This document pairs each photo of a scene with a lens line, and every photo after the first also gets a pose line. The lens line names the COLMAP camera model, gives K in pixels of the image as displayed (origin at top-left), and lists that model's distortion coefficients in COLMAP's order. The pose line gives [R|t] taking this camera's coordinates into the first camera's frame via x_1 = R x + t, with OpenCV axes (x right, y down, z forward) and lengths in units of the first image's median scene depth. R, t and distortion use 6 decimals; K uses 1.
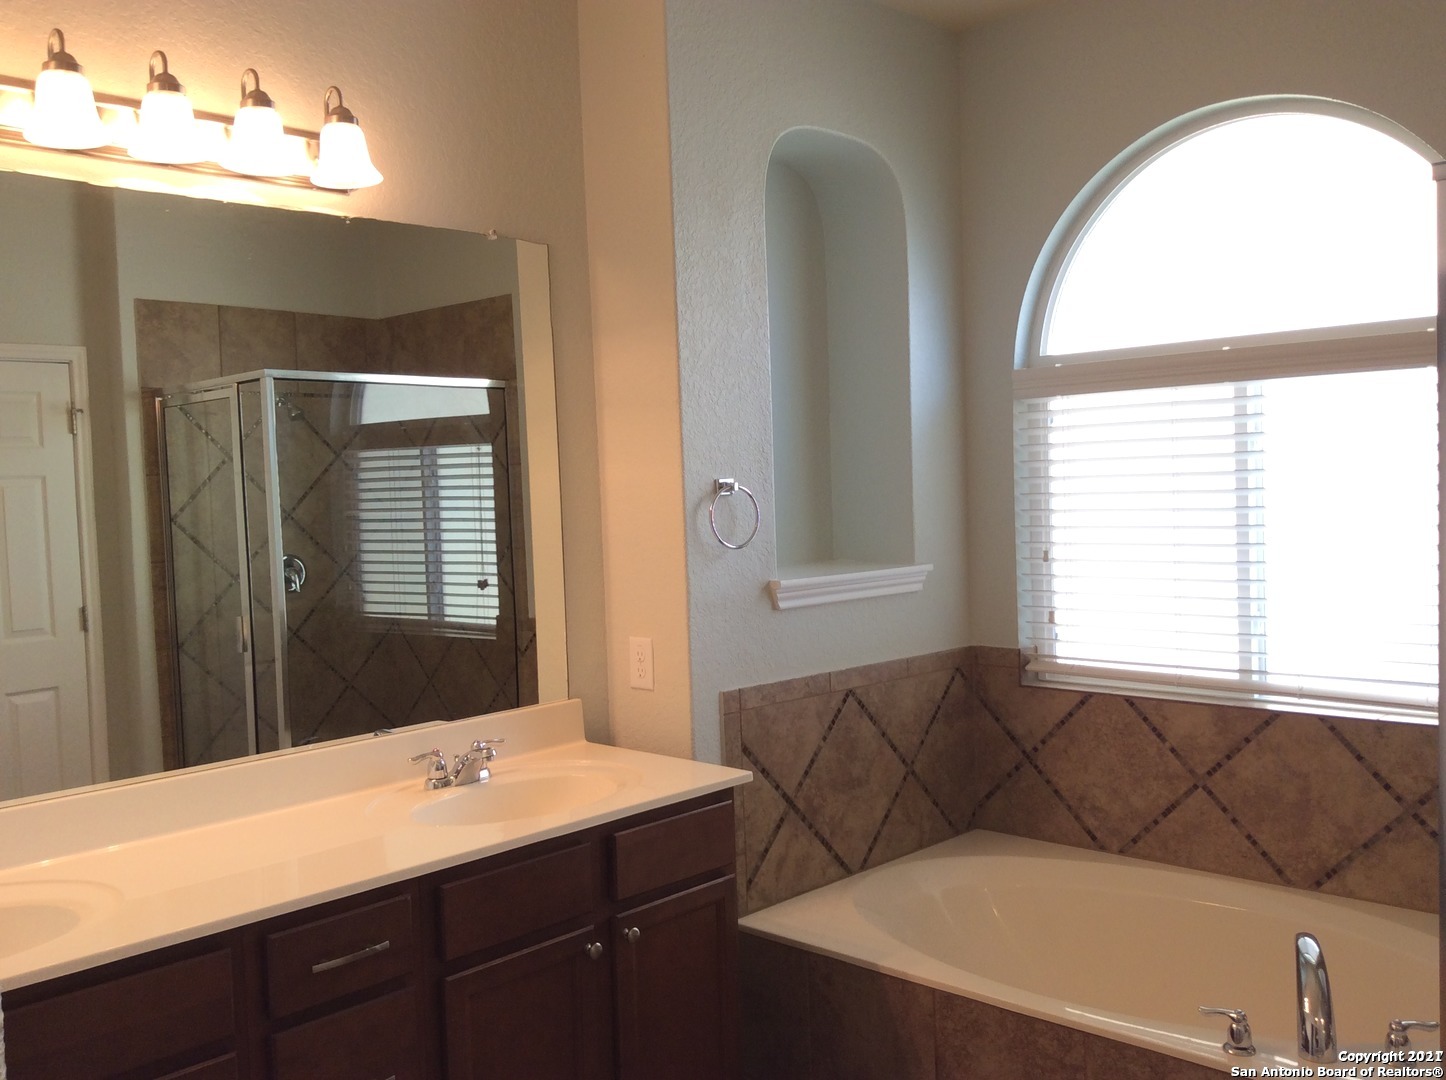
lens RADIAL K [[1321.1, 0, 727.3], [0, 1321.1, 538.2], [0, 0, 1]] dist [0.163604, -0.318478]
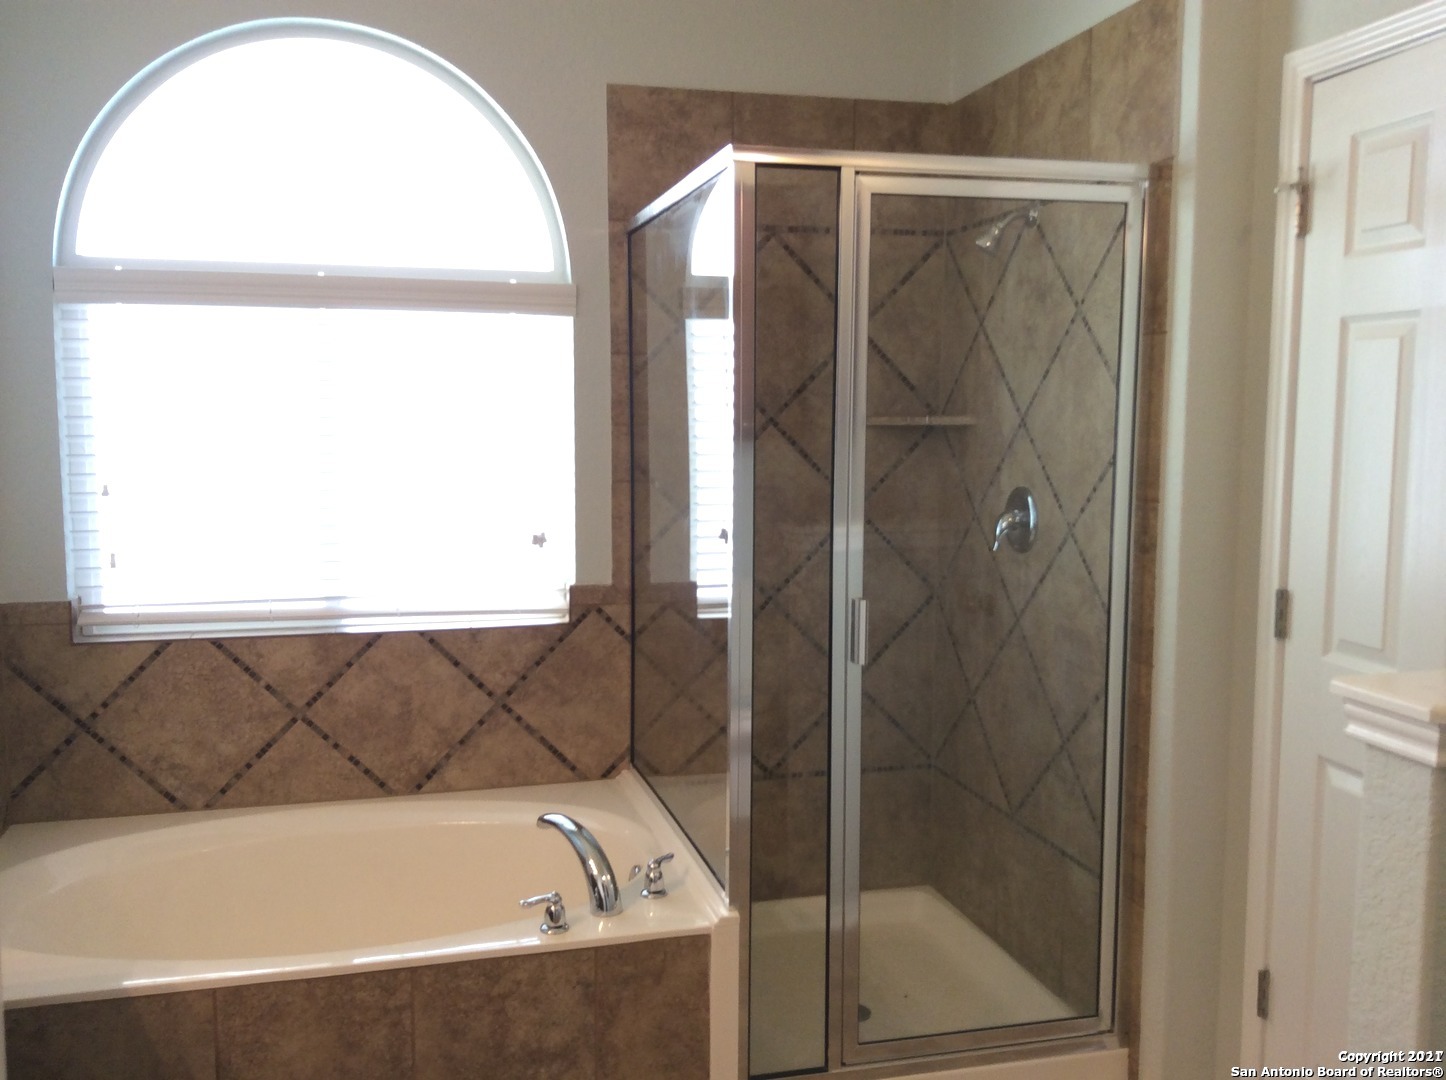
lens RADIAL K [[1321.1, 0, 727.3], [0, 1321.1, 538.2], [0, 0, 1]] dist [0.163604, -0.318478]
pose [[0.532409, -0.050426, 0.844984, -0.304203], [0.015561, 0.998638, 0.049791, 0.008083], [-0.846344, -0.013360, 0.532468, 0.211847]]
